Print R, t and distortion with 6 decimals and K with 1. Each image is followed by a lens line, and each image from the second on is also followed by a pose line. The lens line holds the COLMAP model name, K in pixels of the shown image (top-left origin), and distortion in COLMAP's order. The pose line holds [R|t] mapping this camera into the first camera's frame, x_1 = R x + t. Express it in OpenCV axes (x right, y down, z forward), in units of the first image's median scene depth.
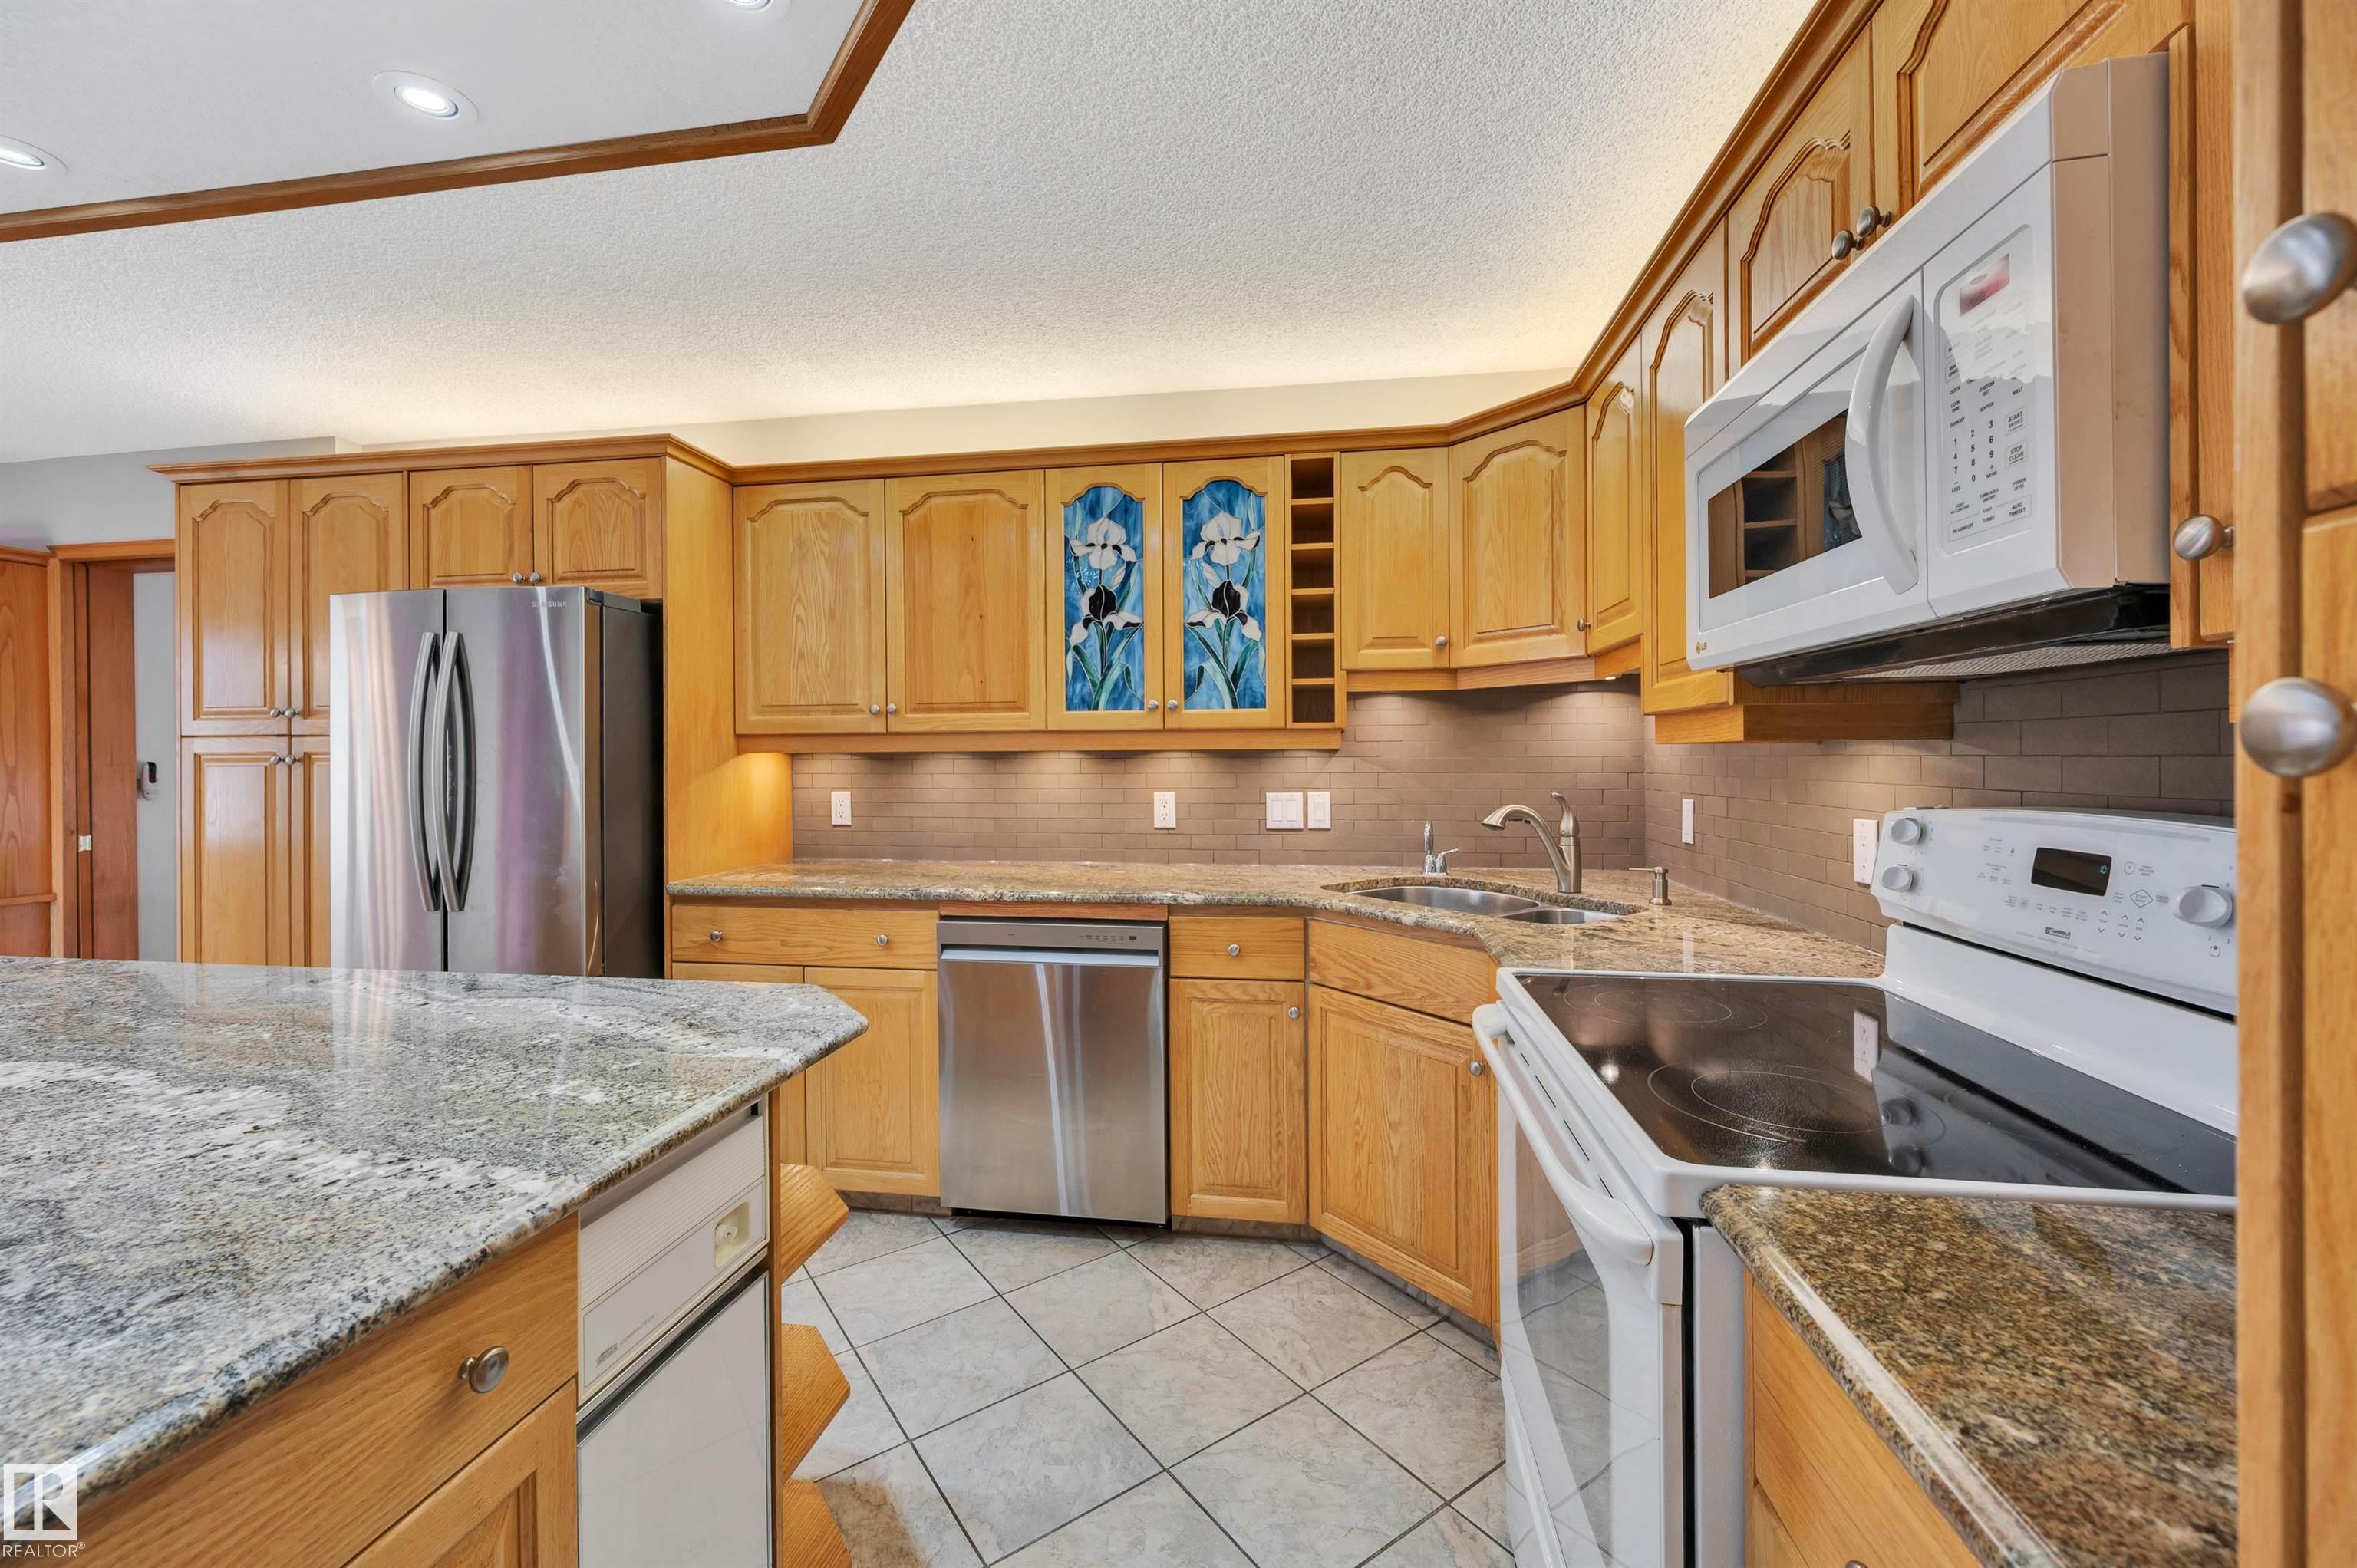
lens RADIAL K [[941.1, 0, 1170.3], [0, 941.1, 748.6], [0, 0, 1]] dist [-0.001291, -0.000447]
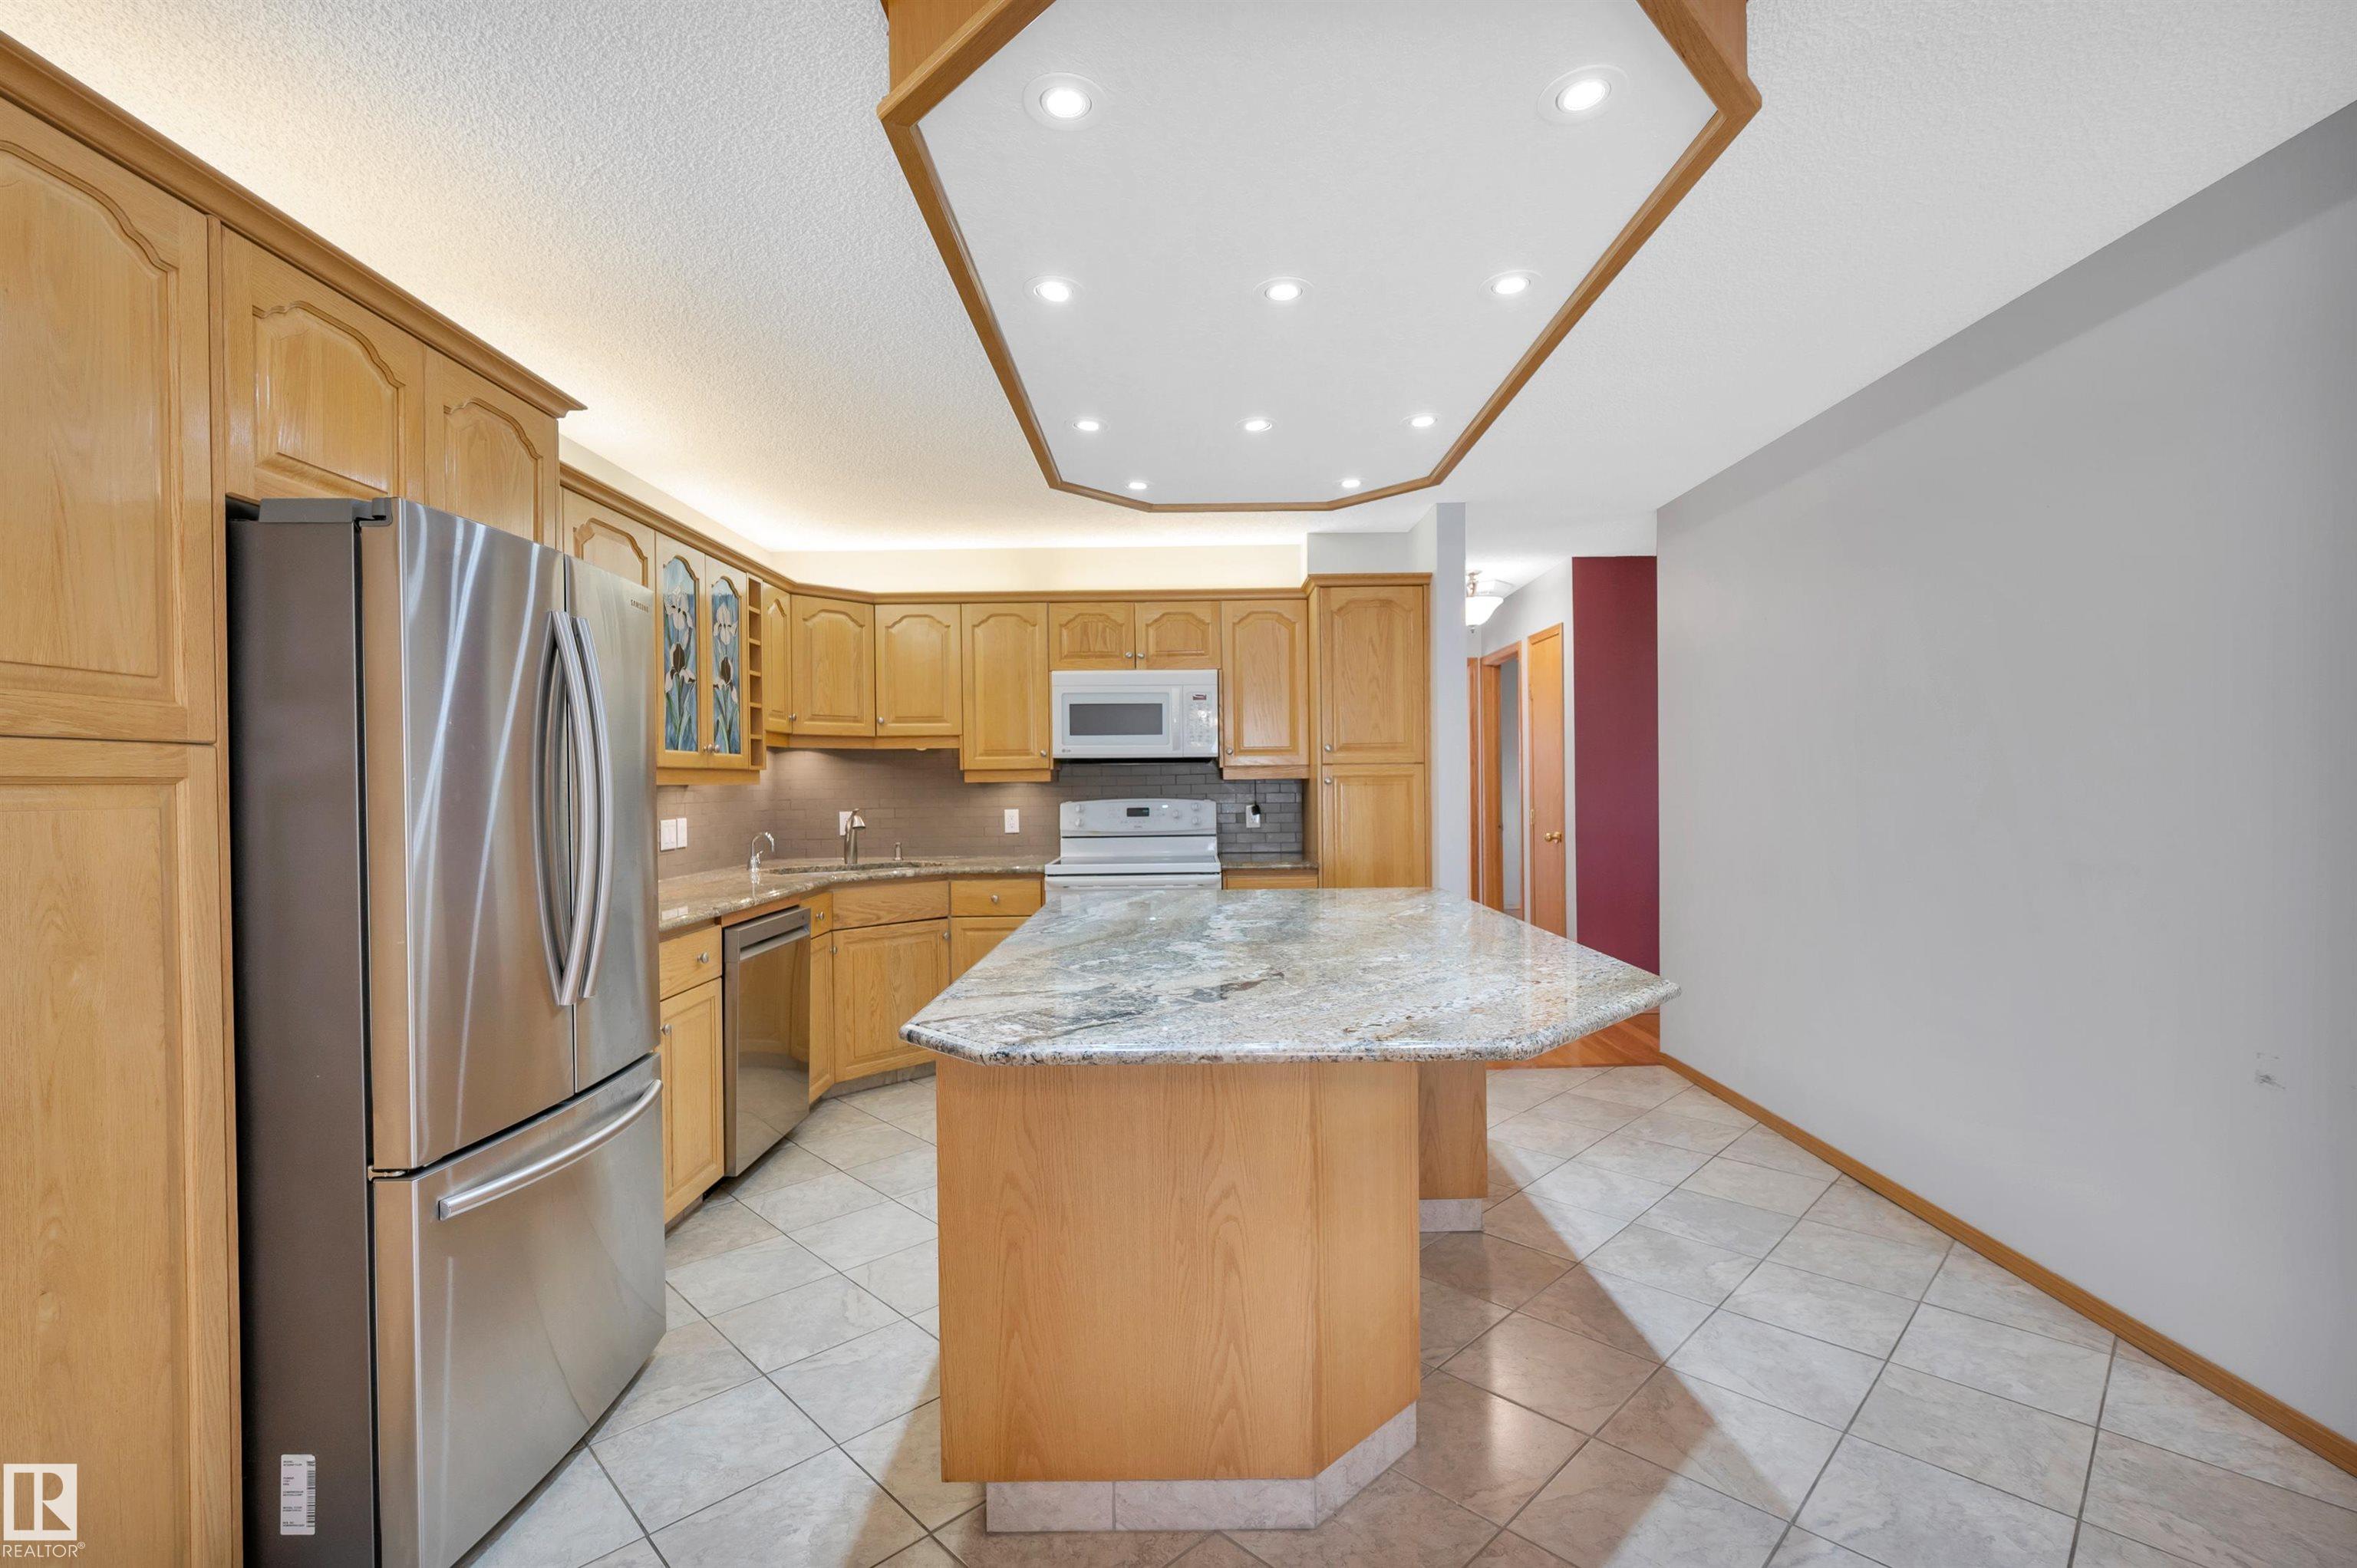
lens RADIAL K [[1051.5, 0, 1188.0], [0, 1051.5, 773.0], [0, 0, 1]] dist [0.000768, -0.001180]
pose [[-0.158465, 0.016850, 0.987221, -1.482290], [0.004976, 0.999855, -0.016267, 0.011523], [-0.987352, 0.002334, -0.158526, 0.594461]]
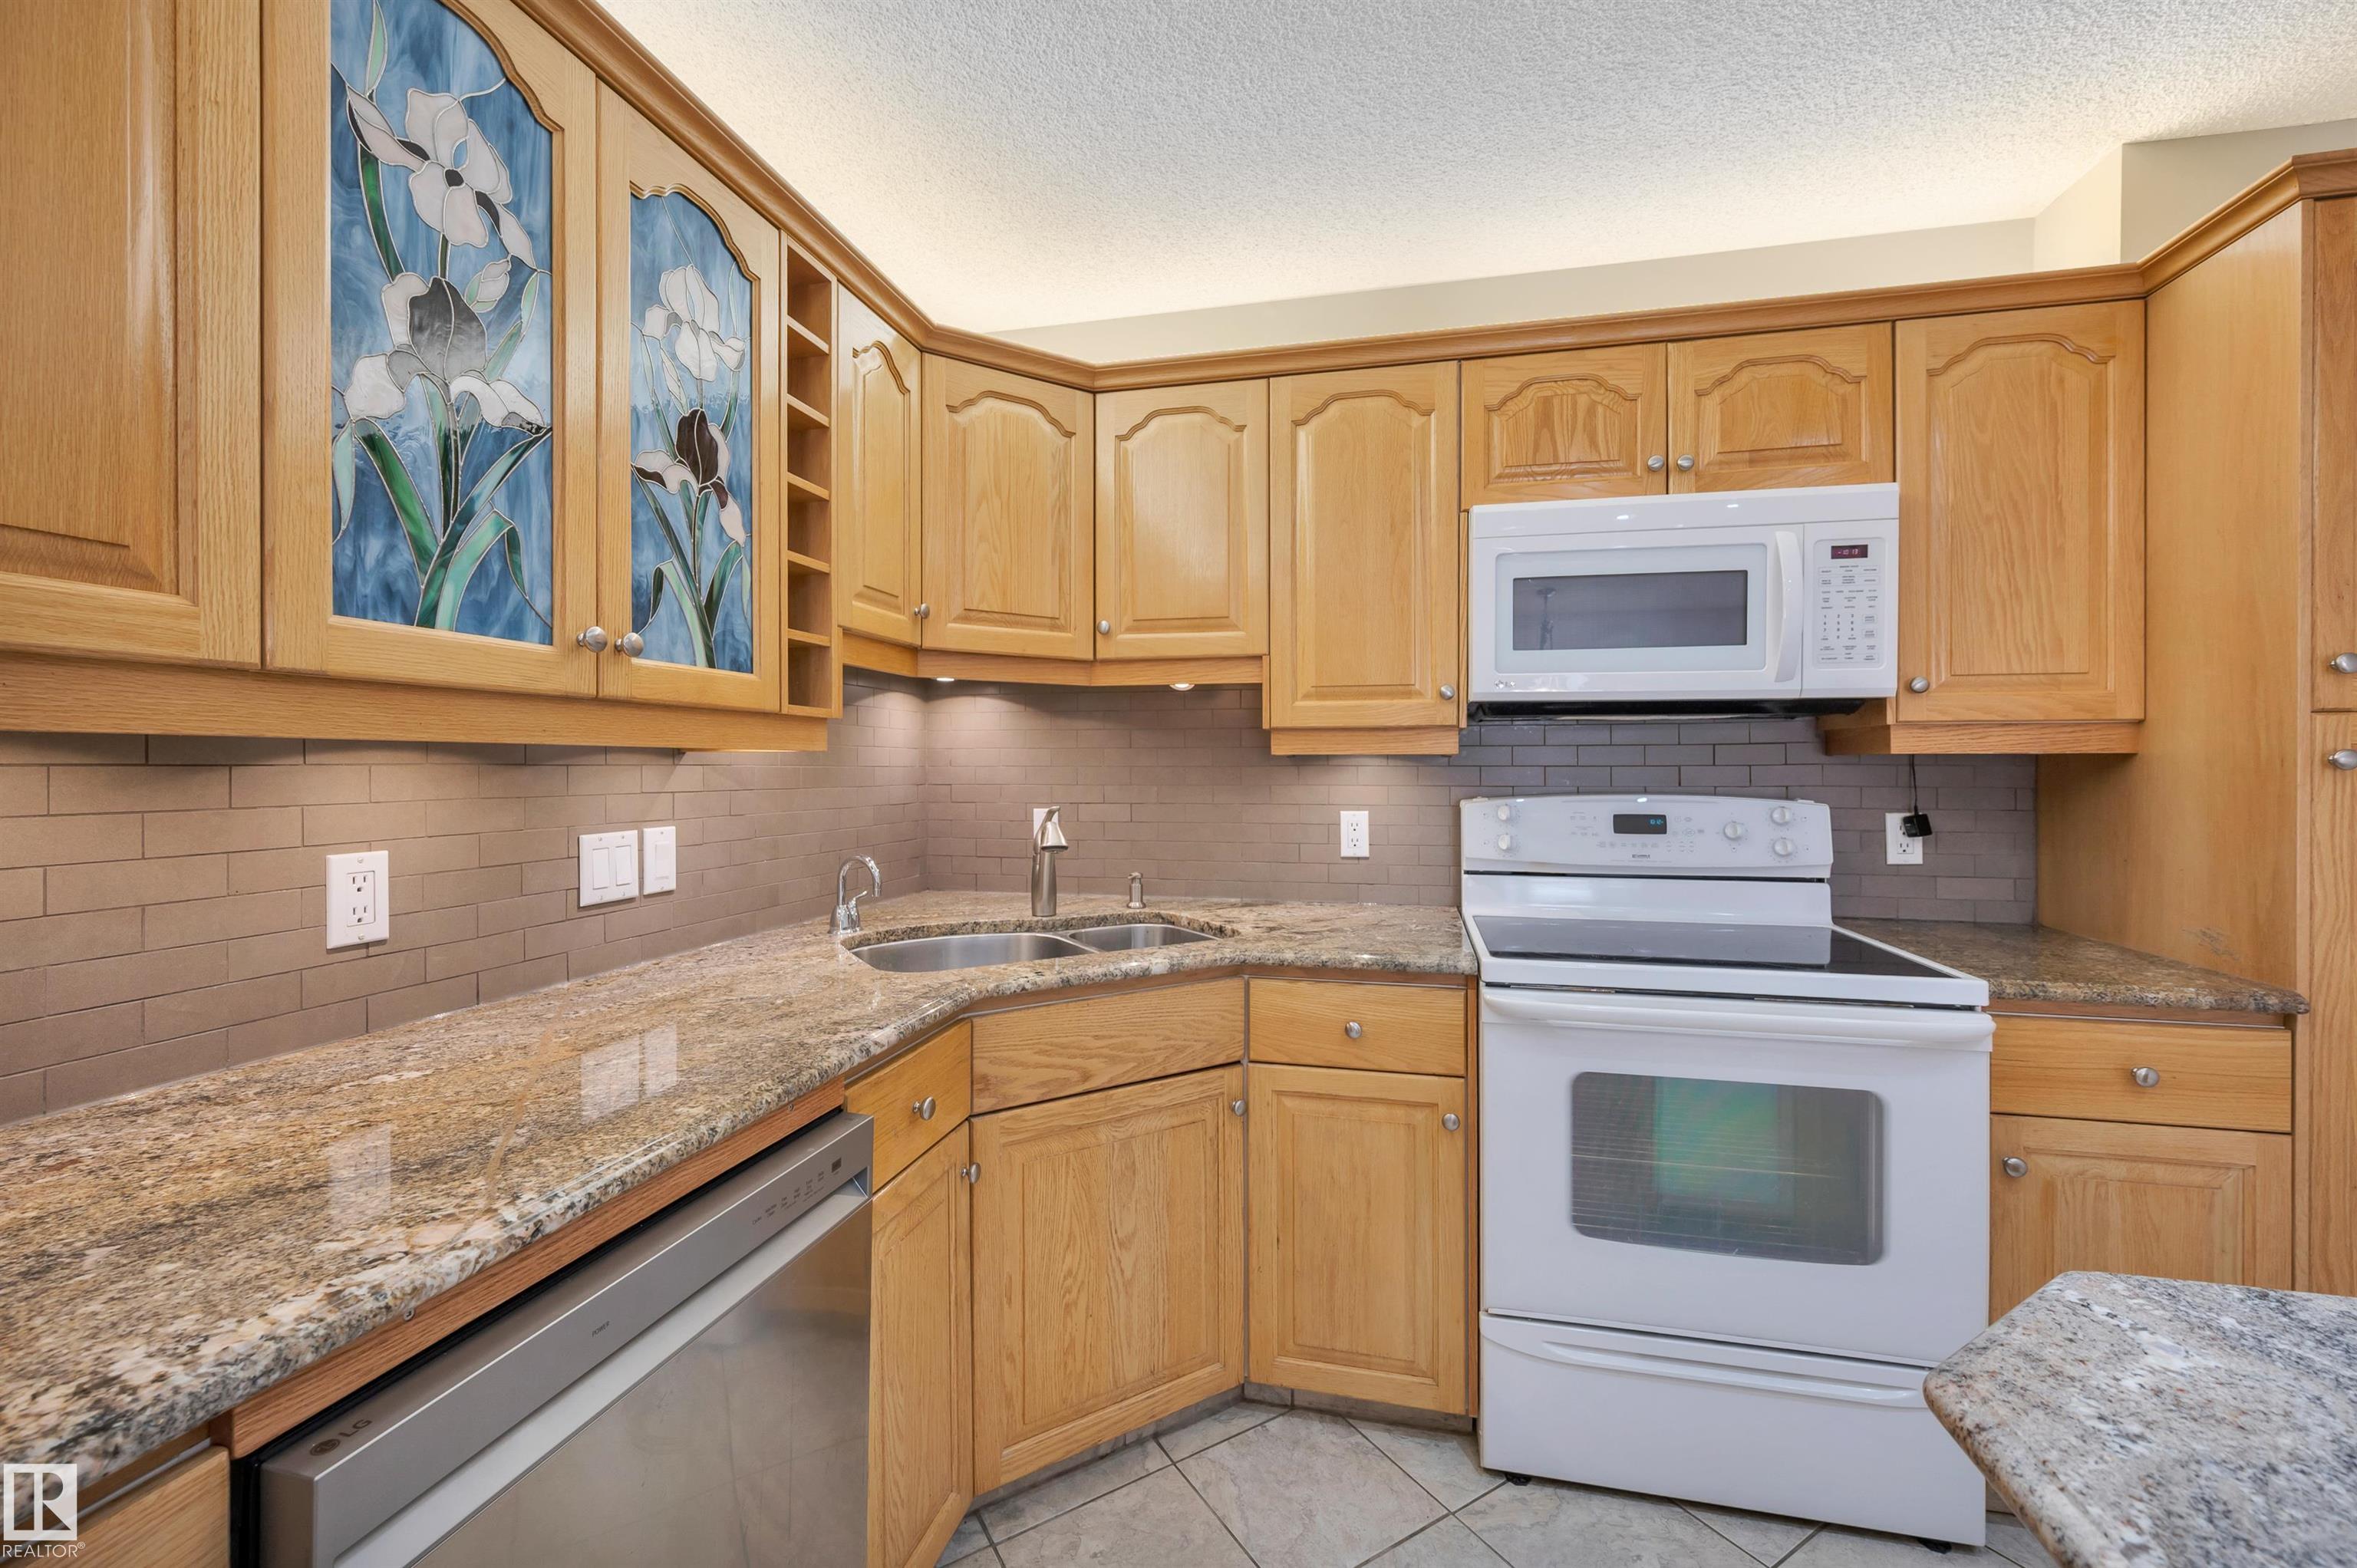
lens RADIAL K [[941.1, 0, 1191.1], [0, 941.1, 760.4], [0, 0, 1]] dist [-0.001291, -0.000447]
pose [[0.060111, 0.011905, 0.998121, -0.418117], [-0.009348, 0.999892, -0.011363, 0.010465], [-0.998148, -0.008647, 0.060215, 0.705434]]
